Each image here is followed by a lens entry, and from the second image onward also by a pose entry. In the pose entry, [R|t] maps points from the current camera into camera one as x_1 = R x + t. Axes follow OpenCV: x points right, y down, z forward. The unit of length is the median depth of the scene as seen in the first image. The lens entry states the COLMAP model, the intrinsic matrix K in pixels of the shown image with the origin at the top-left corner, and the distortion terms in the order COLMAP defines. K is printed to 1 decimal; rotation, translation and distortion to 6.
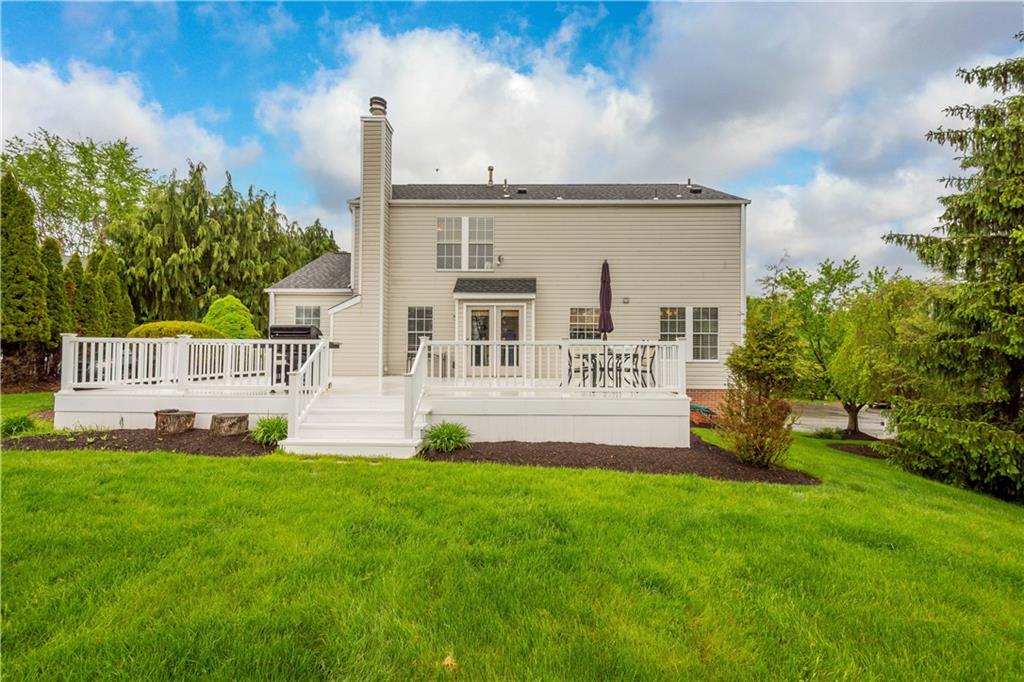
lens RADIAL K [[449.3, 0, 514.9], [0, 449.3, 332.2], [0, 0, 1]] dist [0.010744, 0.000036]
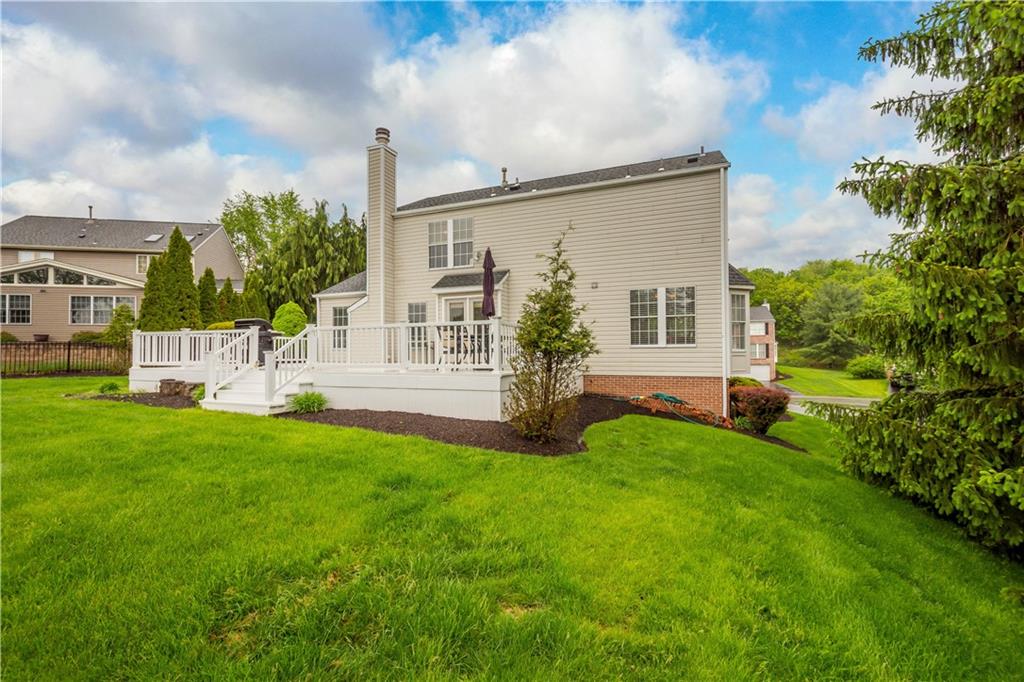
lens RADIAL K [[449.3, 0, 514.9], [0, 449.3, 332.2], [0, 0, 1]] dist [0.010744, 0.000036]
pose [[0.930204, -0.027655, -0.365999, 0.439130], [0.027969, 0.999599, -0.004445, 0.030484], [0.365975, -0.006102, 0.930605, 0.024603]]
